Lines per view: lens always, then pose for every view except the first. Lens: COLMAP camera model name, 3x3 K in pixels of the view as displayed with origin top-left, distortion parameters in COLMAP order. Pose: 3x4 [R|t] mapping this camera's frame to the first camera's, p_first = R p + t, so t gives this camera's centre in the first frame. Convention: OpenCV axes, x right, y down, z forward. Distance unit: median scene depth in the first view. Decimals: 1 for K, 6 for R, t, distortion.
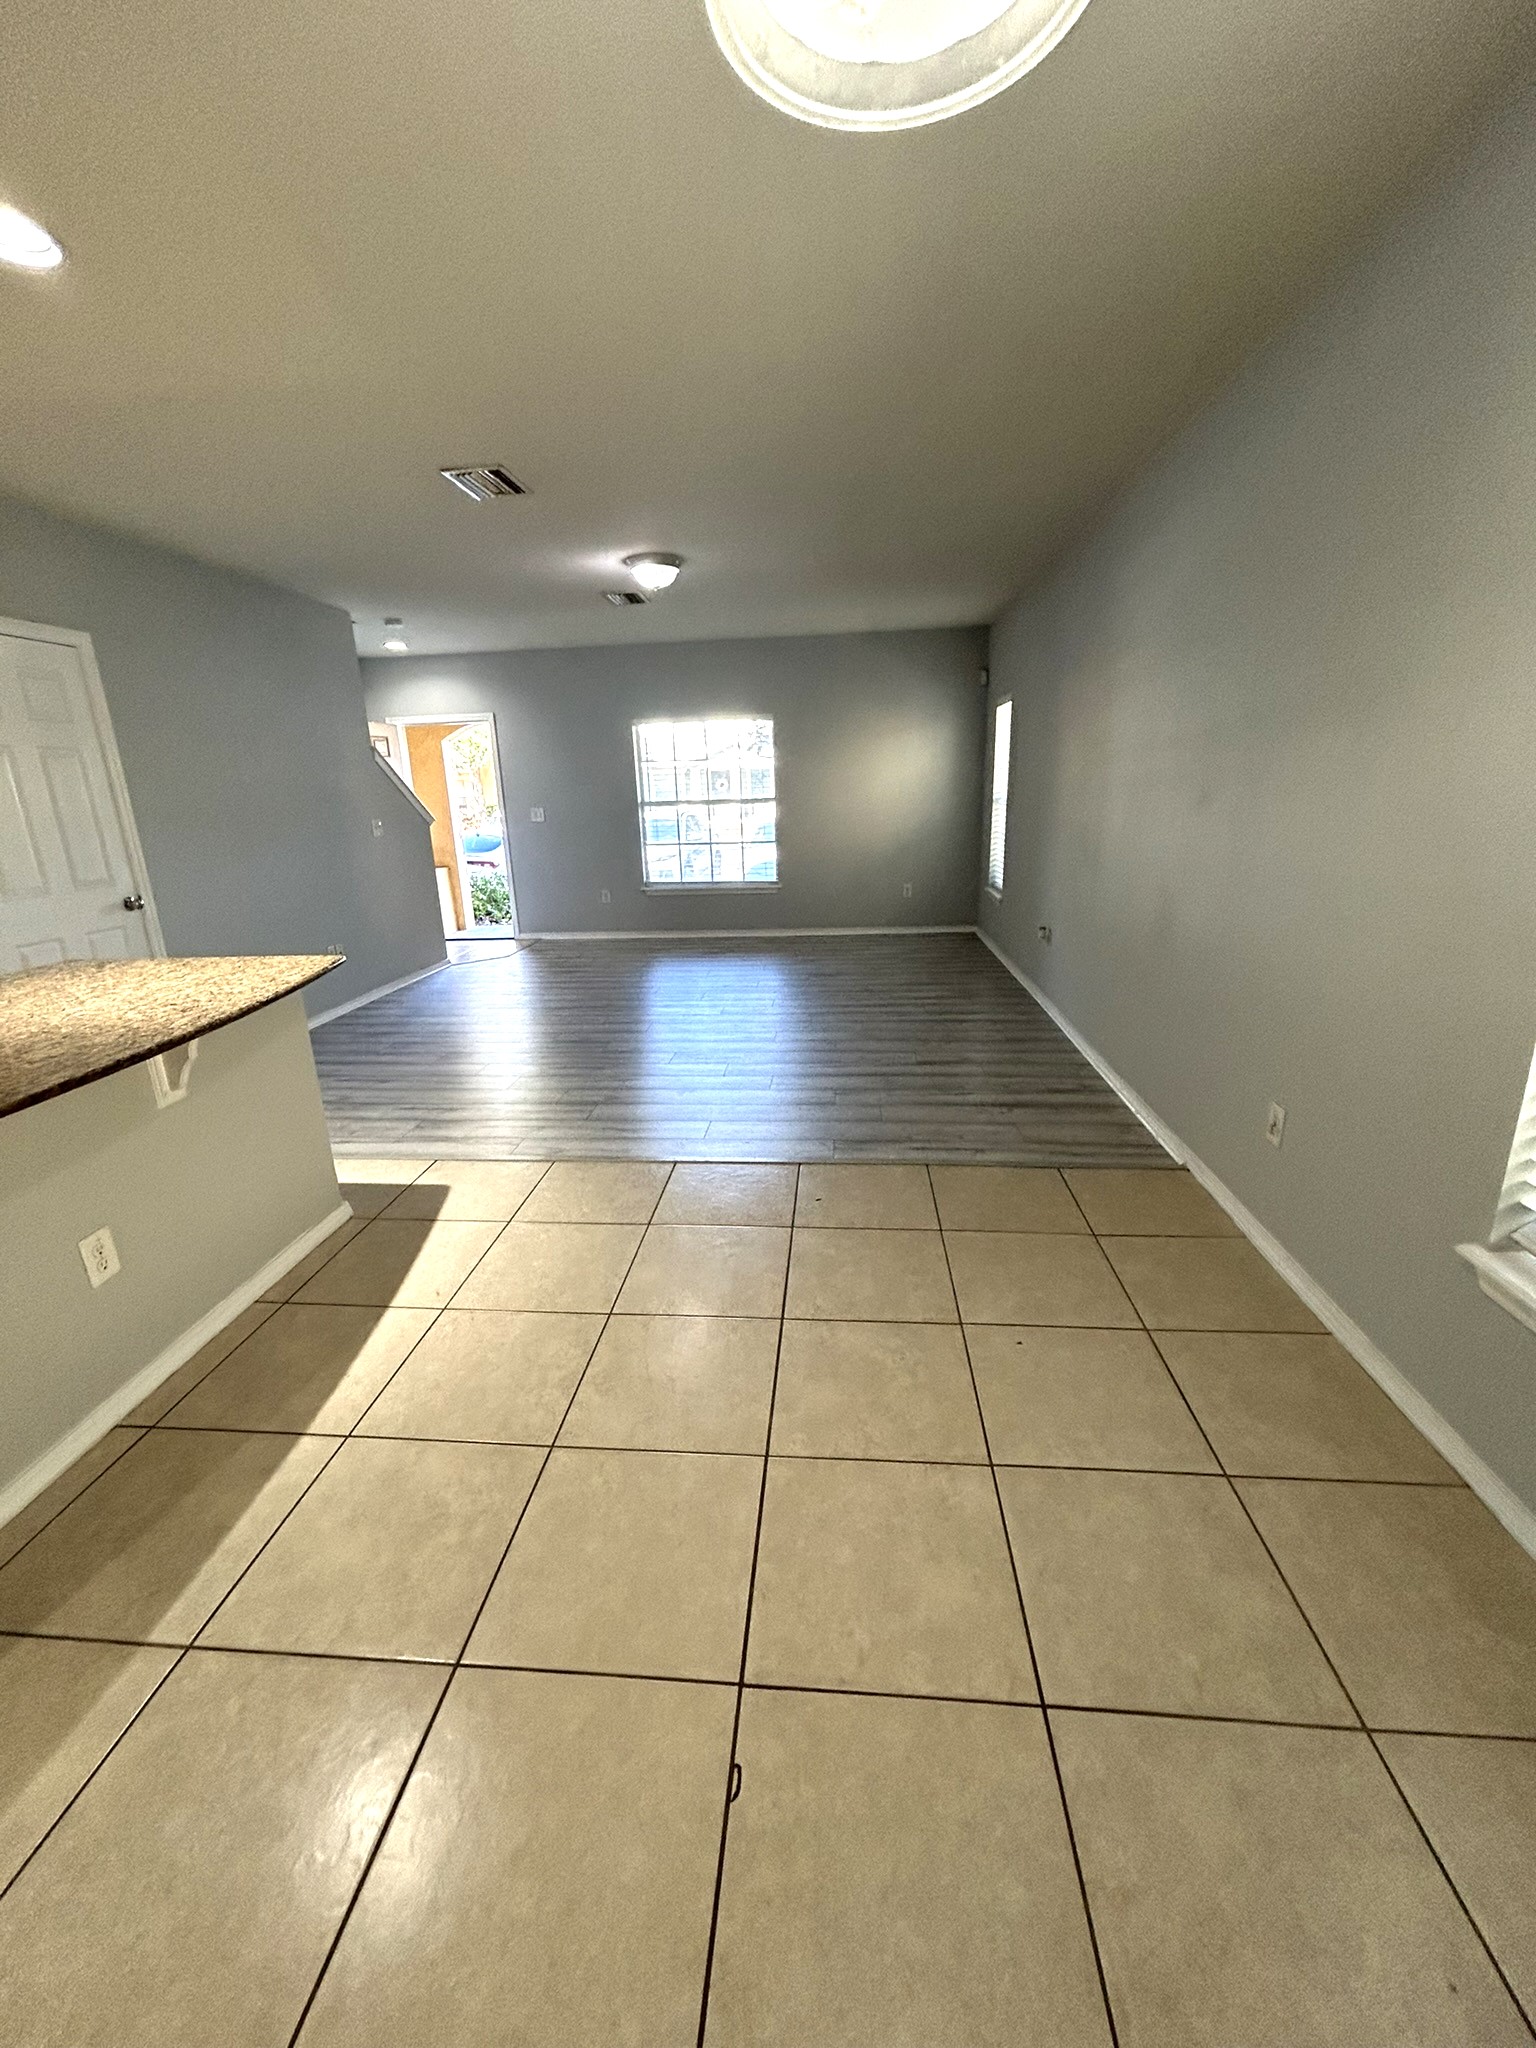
lens RADIAL K [[833.1, 0, 770.6], [0, 833.1, 1025.2], [0, 0, 1]] dist [-0.000250, 0.001113]
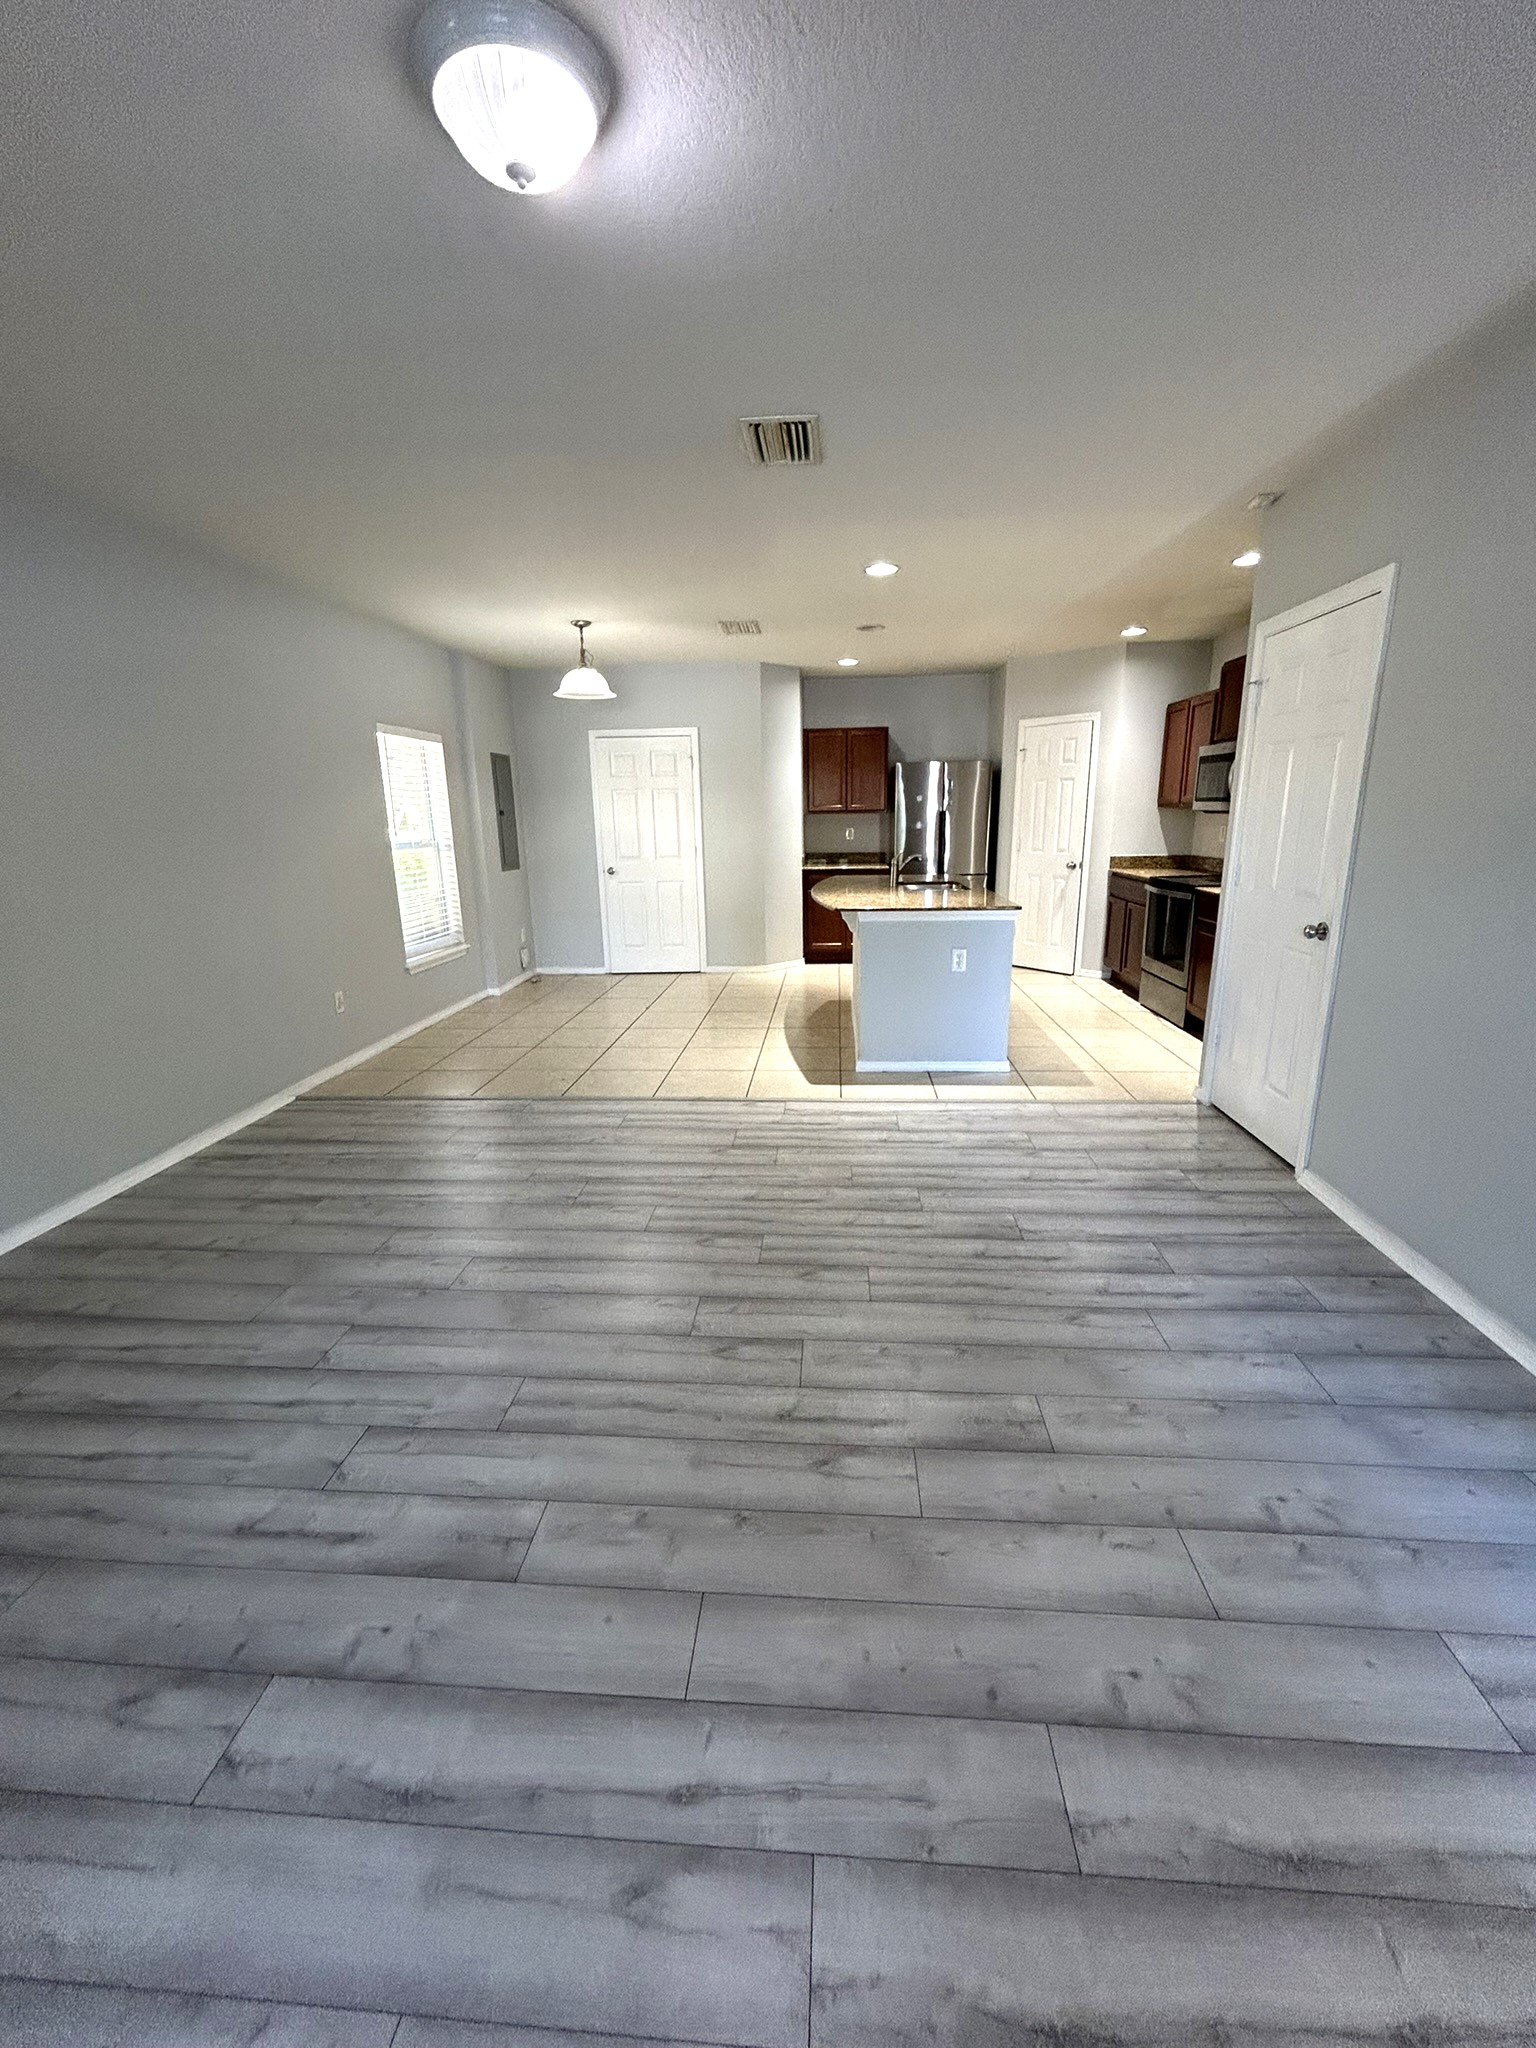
lens RADIAL K [[833.1, 0, 770.6], [0, 833.1, 1025.2], [0, 0, 1]] dist [-0.000250, 0.001113]
pose [[-0.998736, 0.050161, 0.003229, -0.265997], [0.044799, 0.859148, 0.509763, -0.511272], [0.022796, 0.509264, -0.860309, 1.777541]]
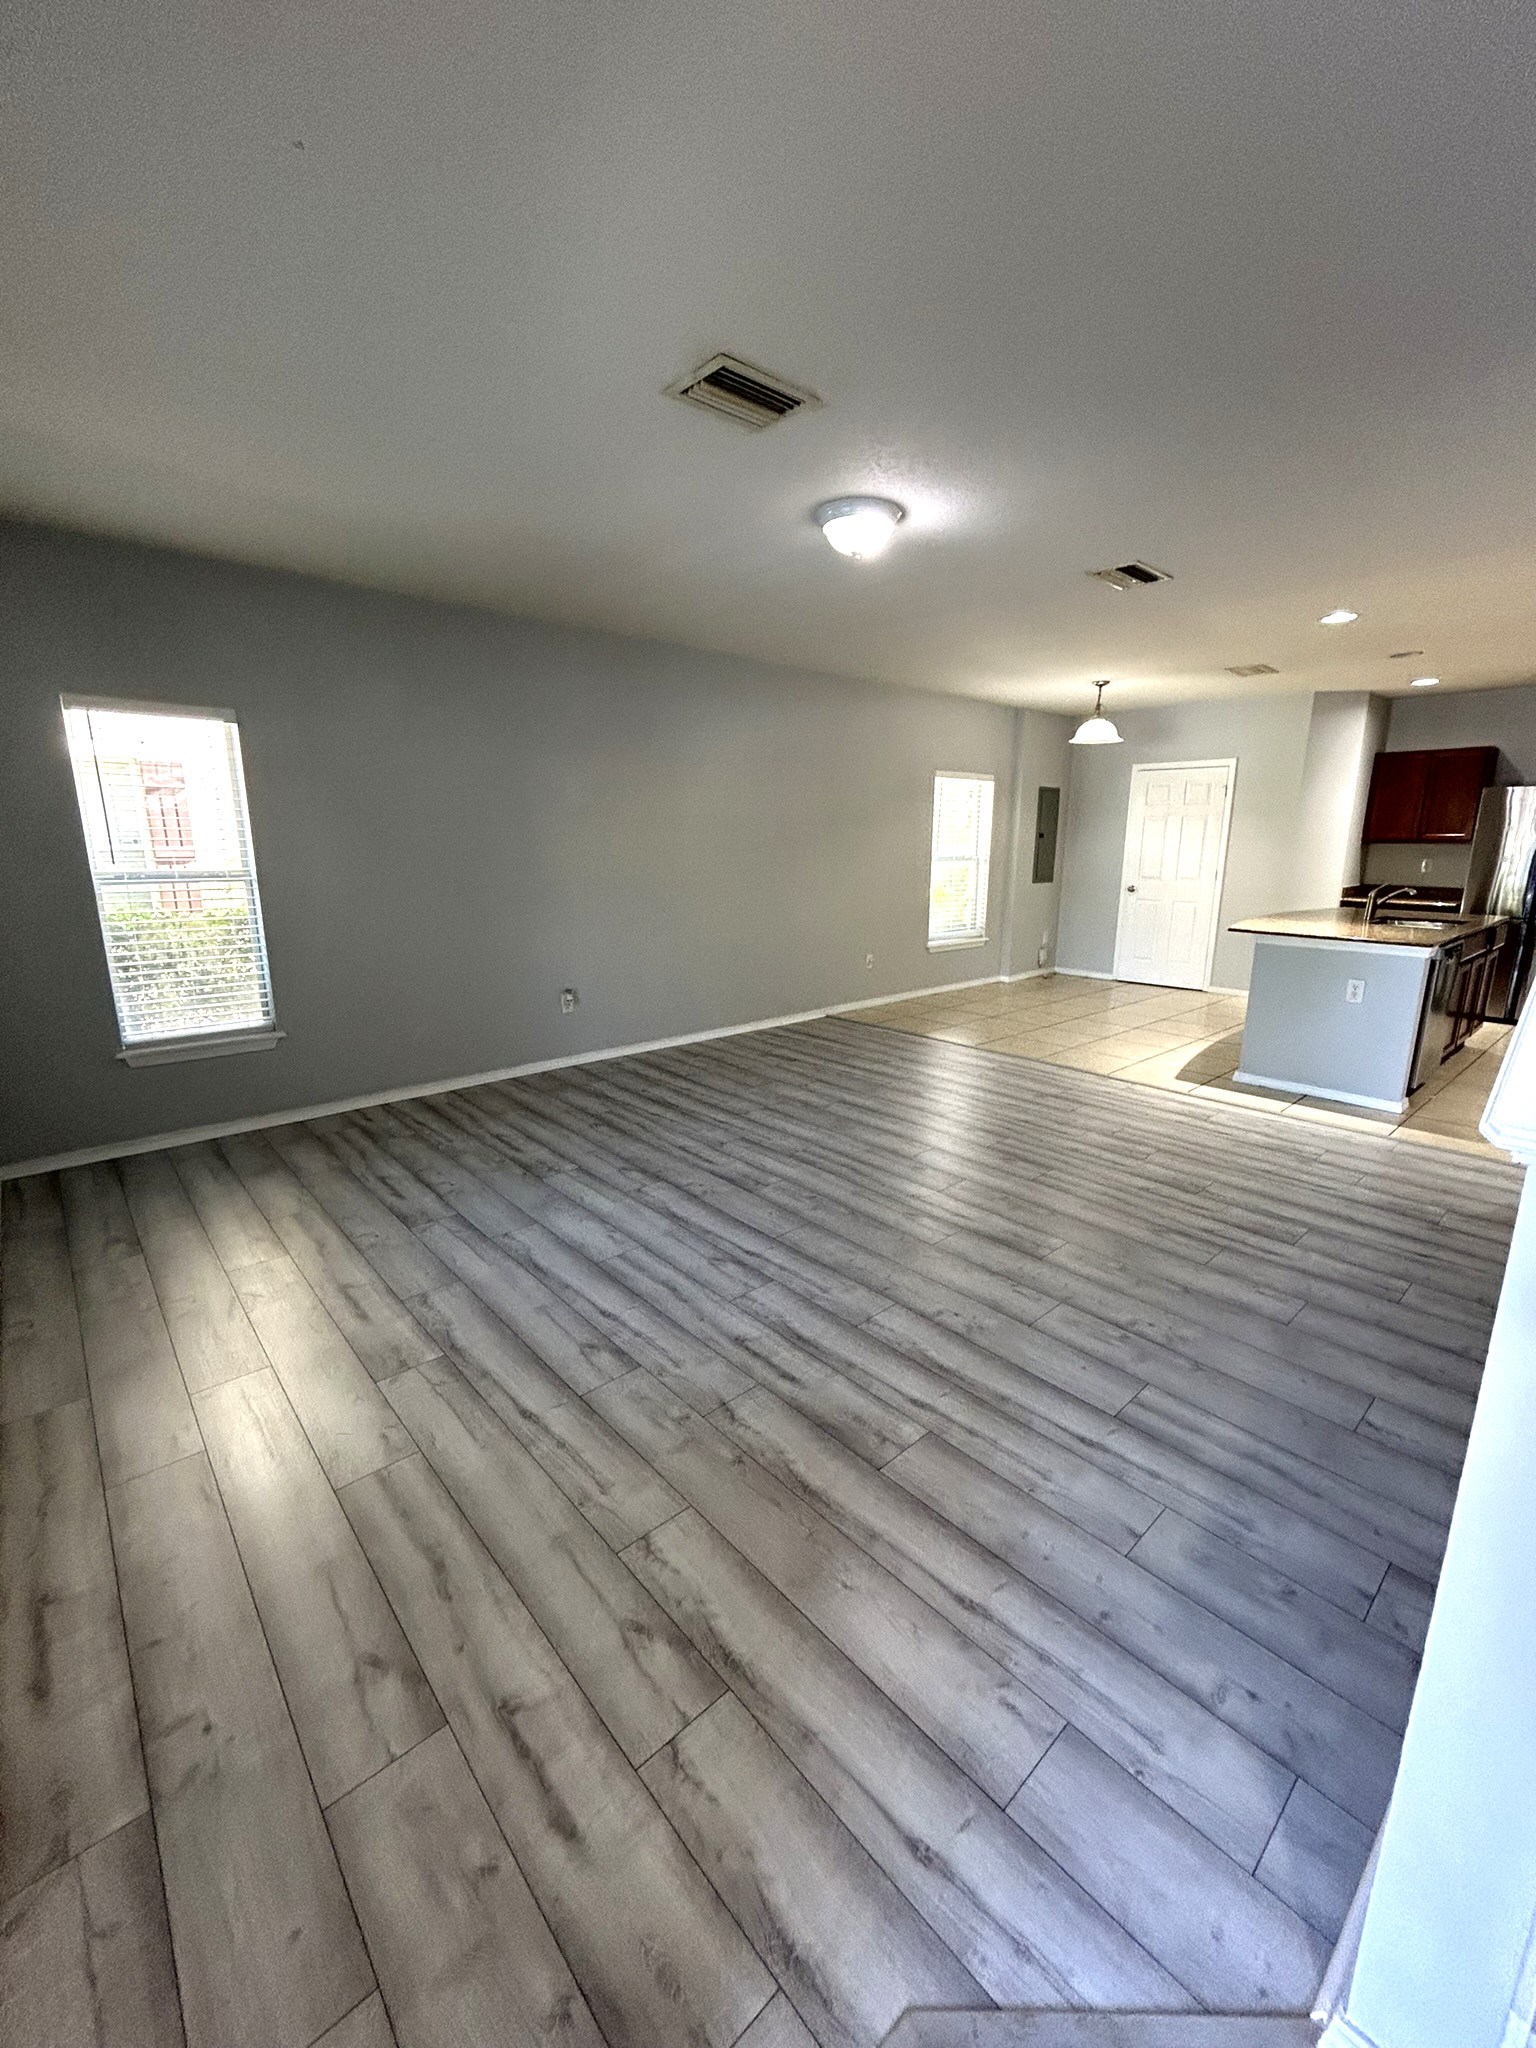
lens RADIAL K [[833.1, 0, 770.6], [0, 833.1, 1025.2], [0, 0, 1]] dist [-0.000250, 0.001113]
pose [[-0.727656, -0.123878, 0.674664, -0.732836], [0.211676, 0.895002, 0.392638, -0.579845], [-0.652464, 0.428516, -0.625031, 2.034926]]
